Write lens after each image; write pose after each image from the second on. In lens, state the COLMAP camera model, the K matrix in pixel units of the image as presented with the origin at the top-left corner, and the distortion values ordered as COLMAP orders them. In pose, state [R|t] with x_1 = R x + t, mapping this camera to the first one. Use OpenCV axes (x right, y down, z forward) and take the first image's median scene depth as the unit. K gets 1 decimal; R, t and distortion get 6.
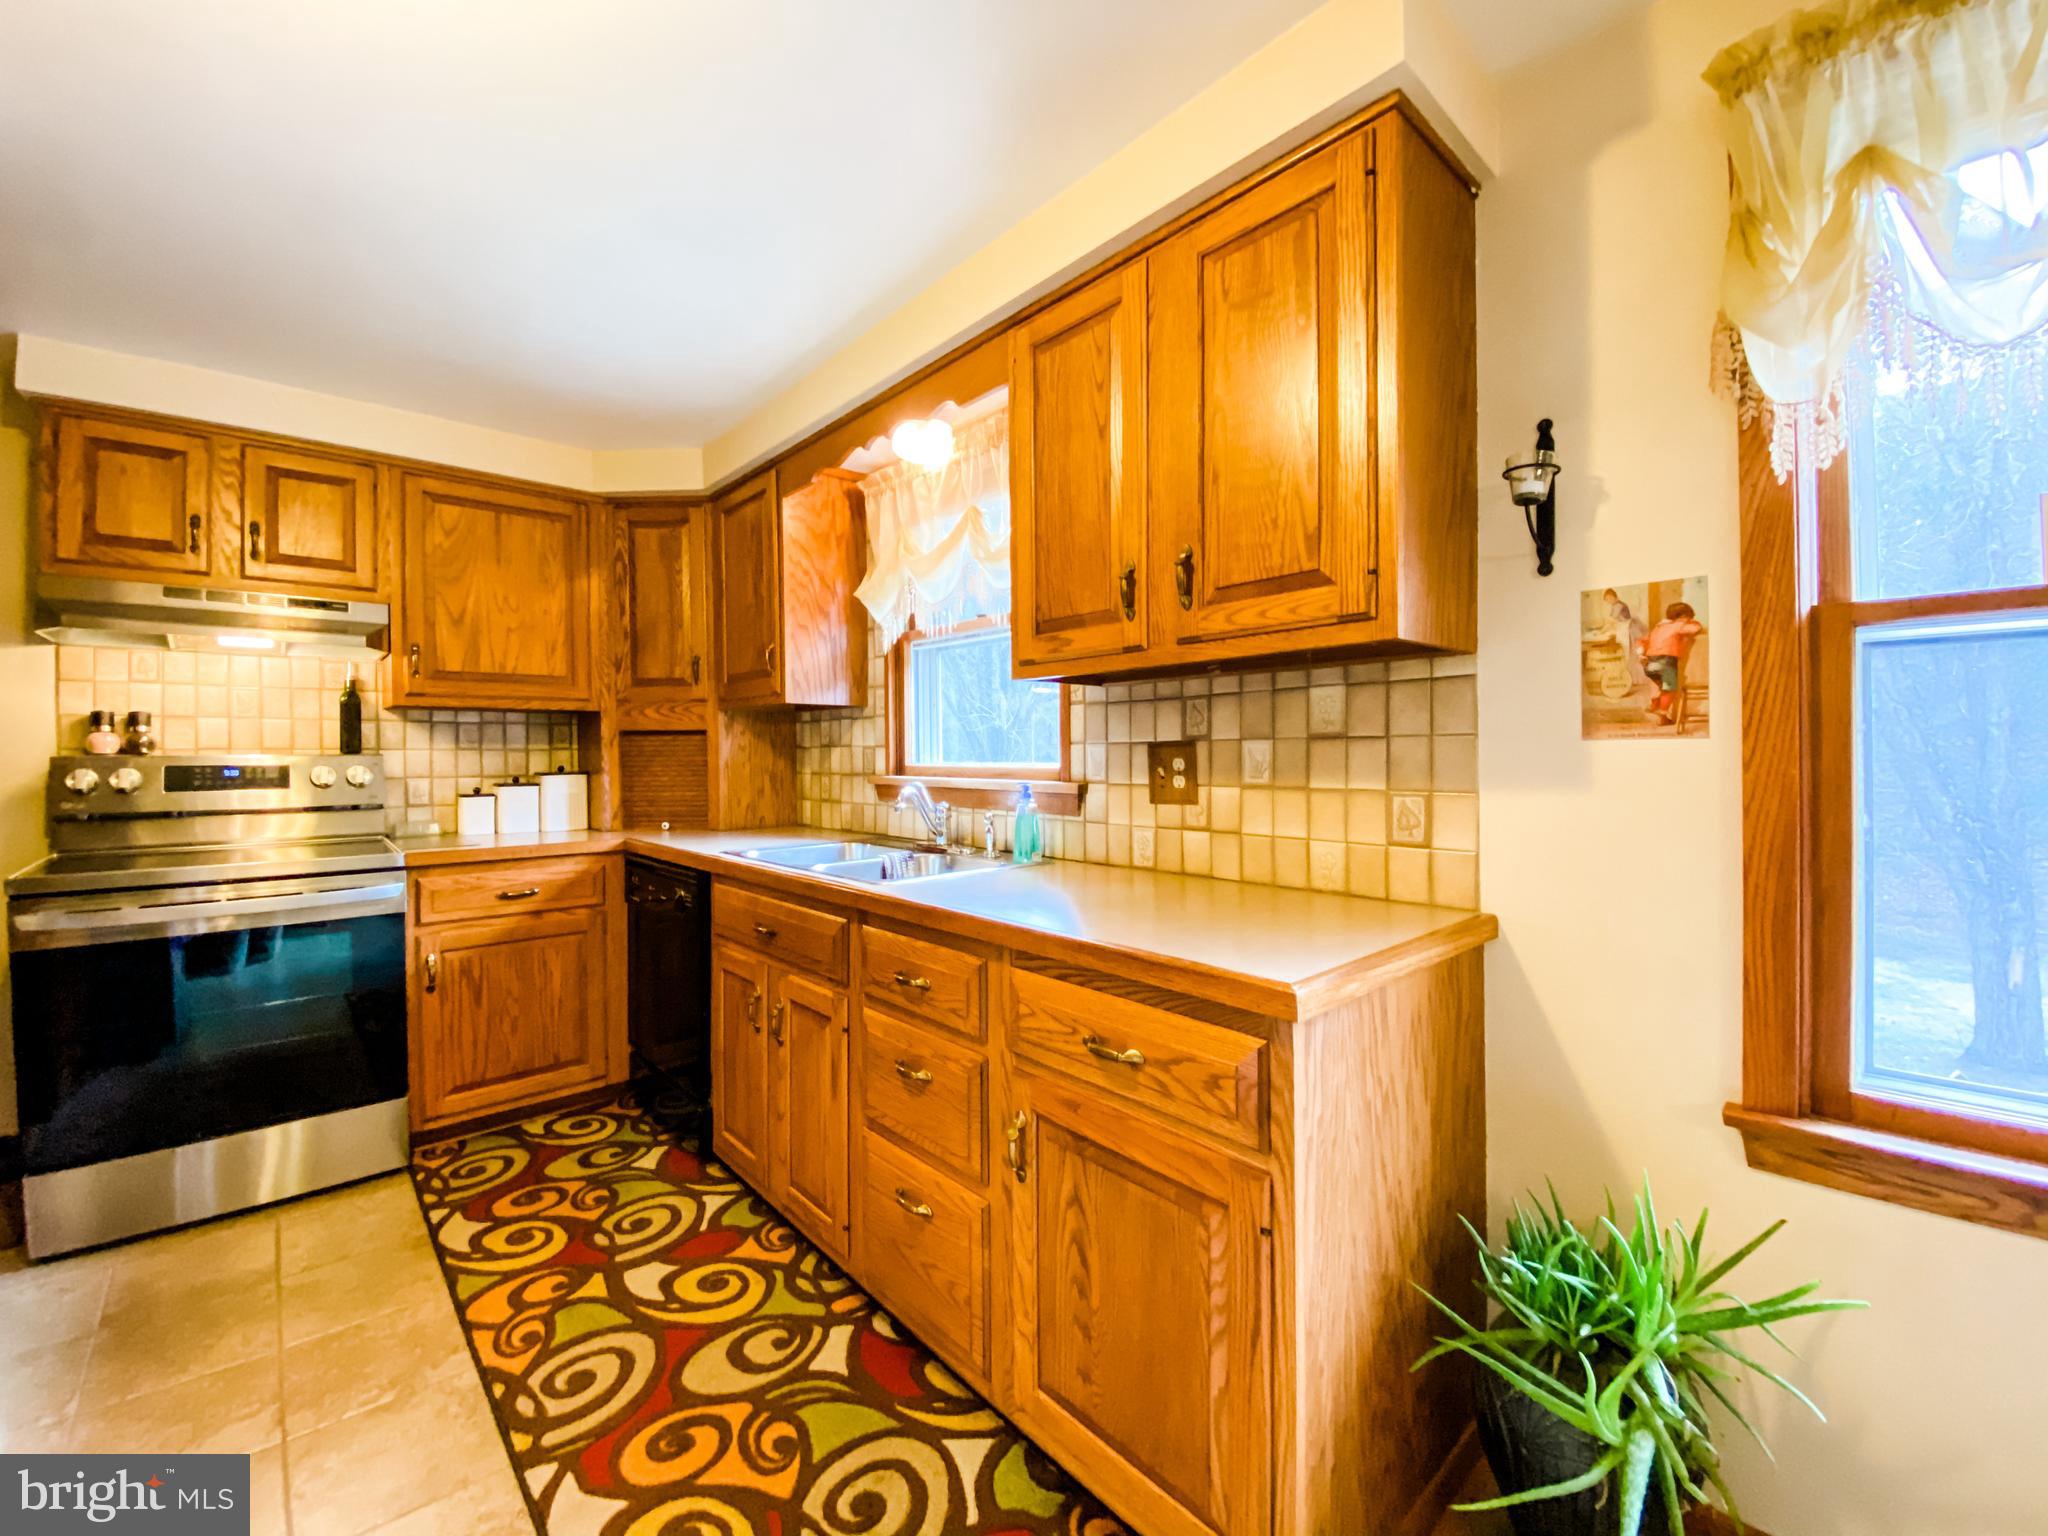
lens RADIAL K [[840.4, 0, 1015.8], [0, 840.4, 750.8], [0, 0, 1]] dist [-0.001565, -0.002746]
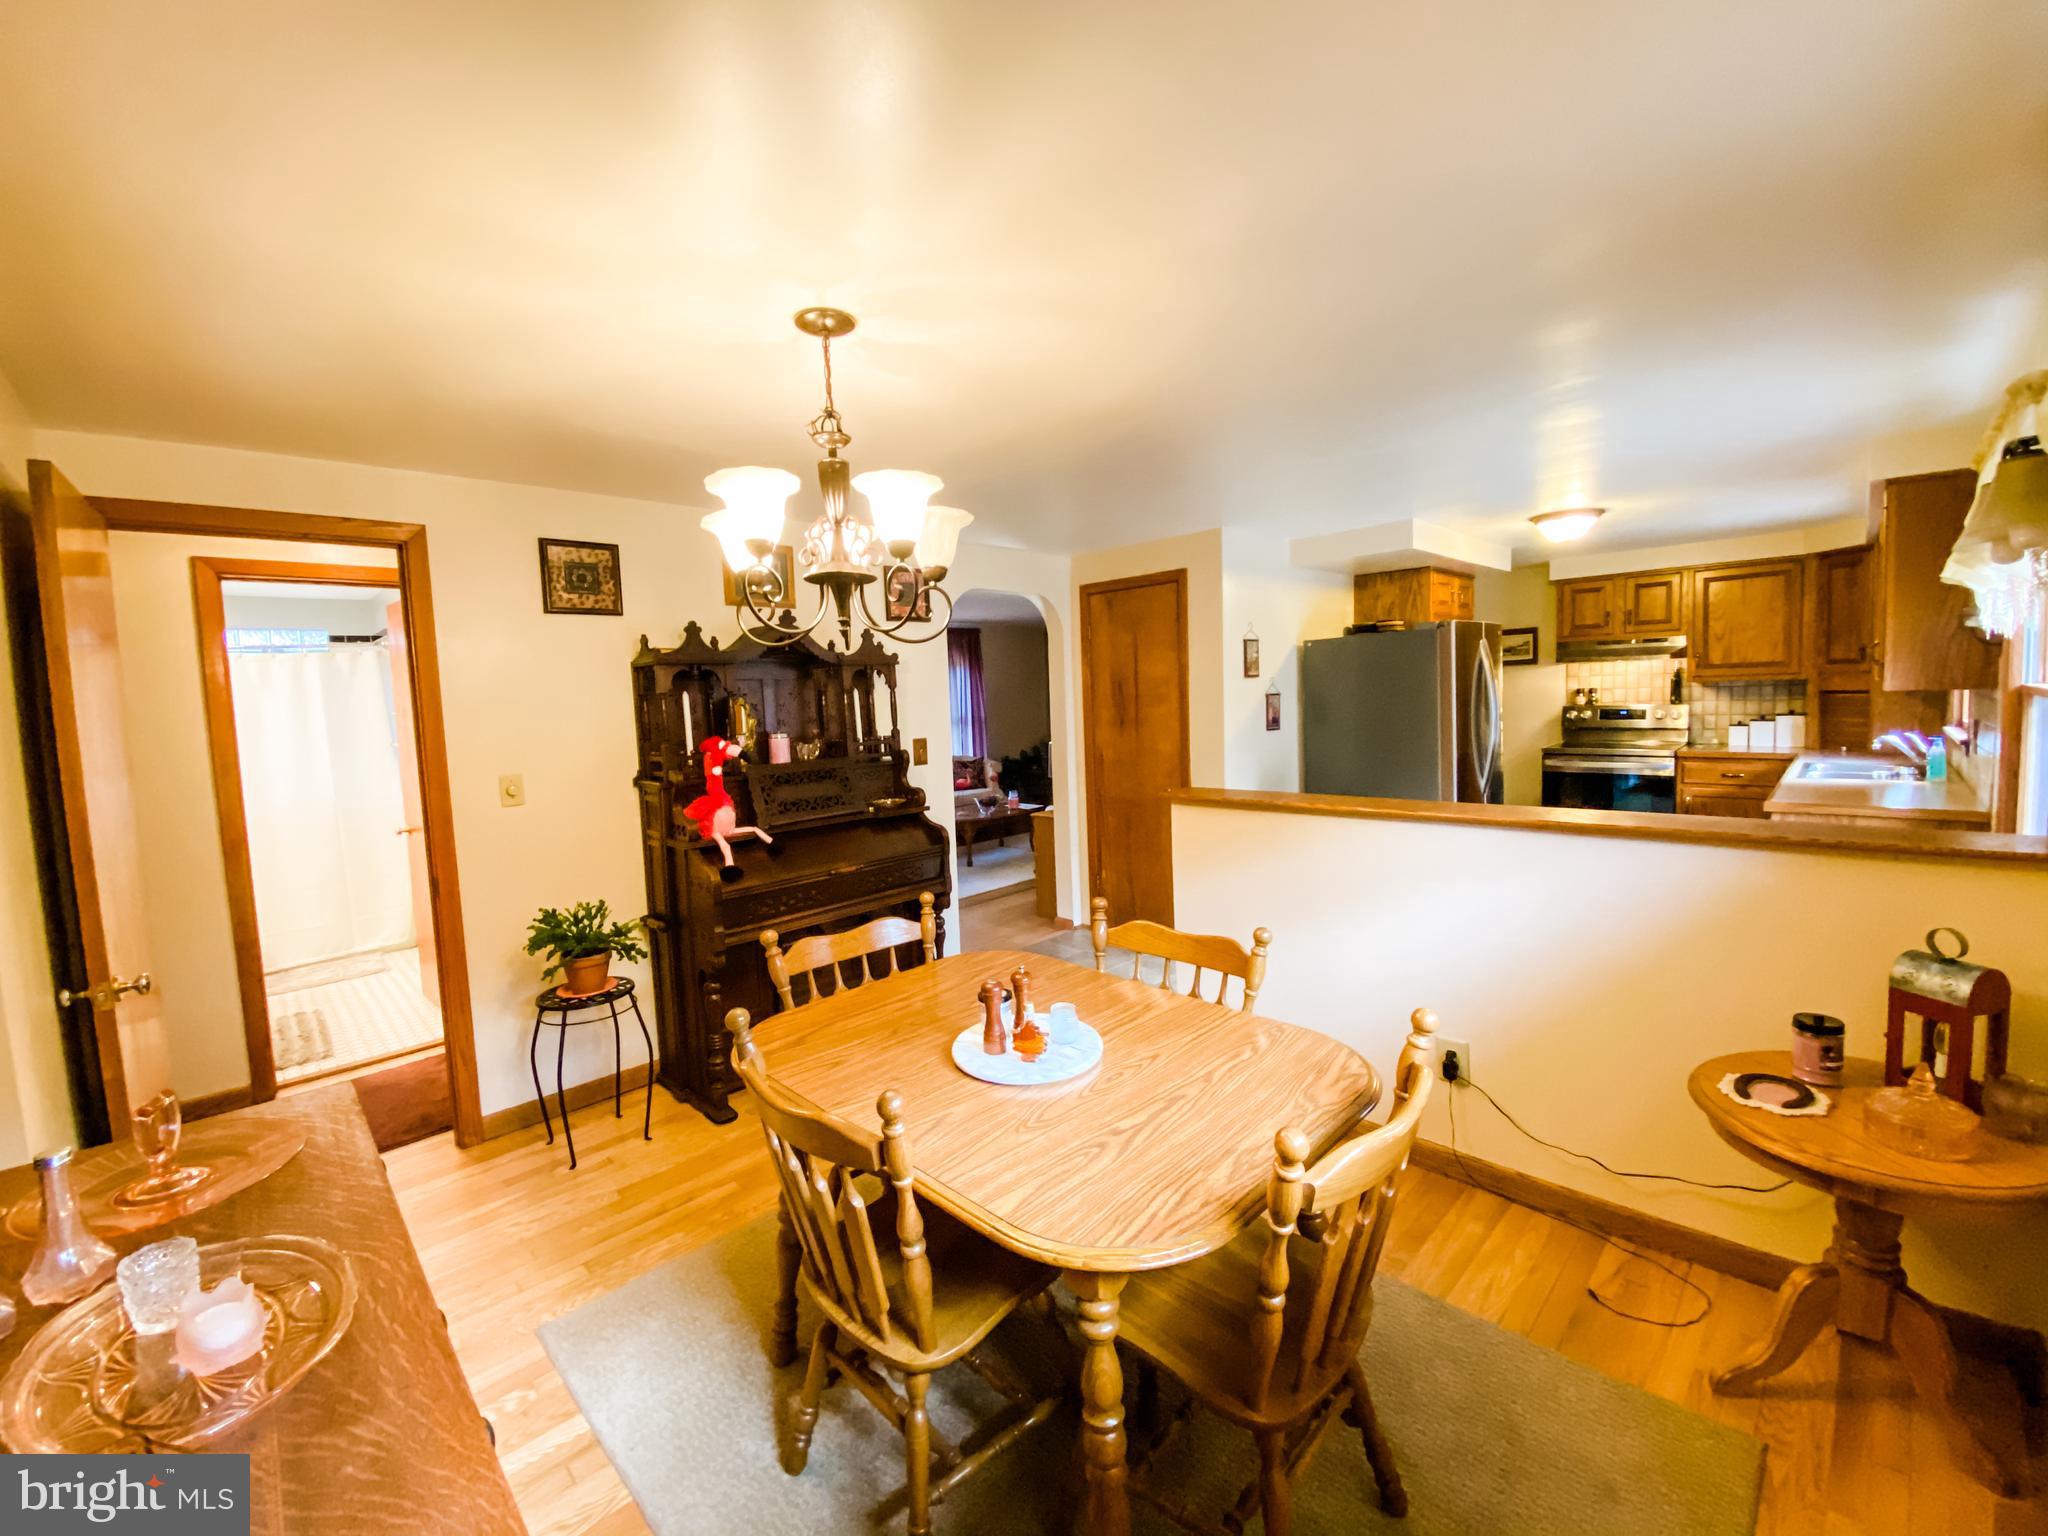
lens RADIAL K [[840.4, 0, 1012.9], [0, 840.4, 761.0], [0, 0, 1]] dist [-0.001565, -0.002746]
pose [[0.042677, 0.085480, -0.995425, 1.242104], [0.042391, 0.995281, 0.087285, -0.106114], [0.998189, -0.045922, 0.038852, -0.753409]]
